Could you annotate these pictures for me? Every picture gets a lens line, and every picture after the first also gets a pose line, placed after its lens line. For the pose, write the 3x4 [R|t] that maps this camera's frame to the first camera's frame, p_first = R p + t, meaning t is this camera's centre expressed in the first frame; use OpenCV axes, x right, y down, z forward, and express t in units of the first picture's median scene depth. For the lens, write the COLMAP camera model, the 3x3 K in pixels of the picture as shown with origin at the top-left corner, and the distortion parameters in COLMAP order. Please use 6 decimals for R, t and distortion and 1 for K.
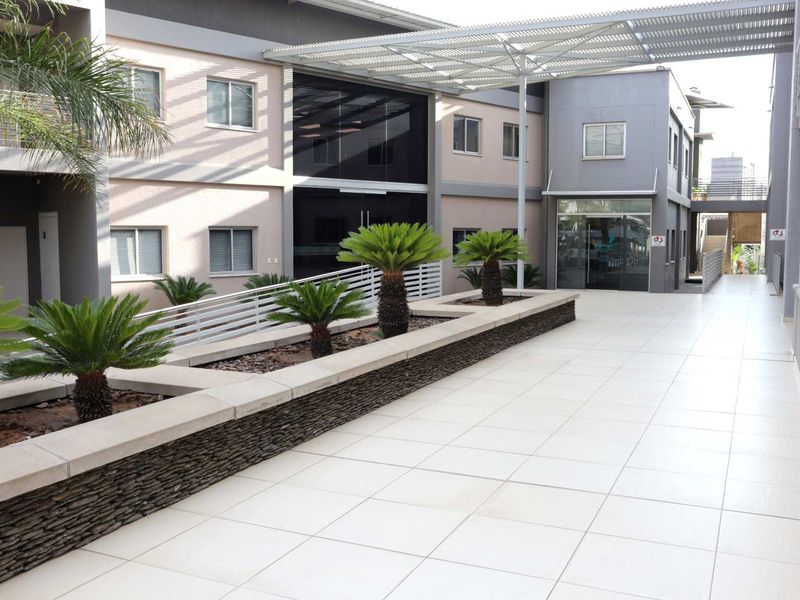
lens RADIAL K [[792.0, 0, 400.0], [0, 792.0, 300.0], [0, 0, 1]] dist [-0.063339, 0.000178]
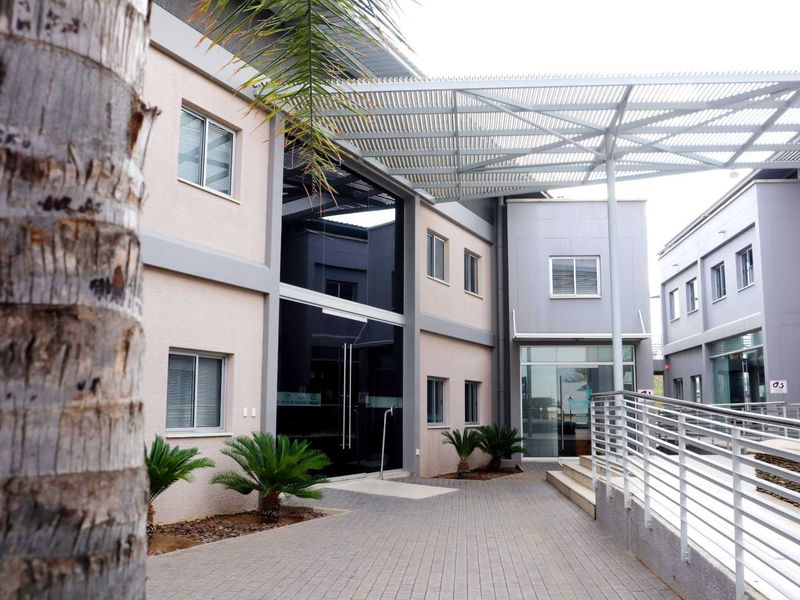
lens RADIAL K [[792.0, 0, 400.0], [0, 792.0, 300.0], [0, 0, 1]] dist [-0.063339, 0.000178]
pose [[0.942179, 0.048699, 0.331553, -0.233774], [0.027114, 0.975062, -0.220268, 0.002757], [-0.334012, 0.216522, 0.917363, 0.354014]]
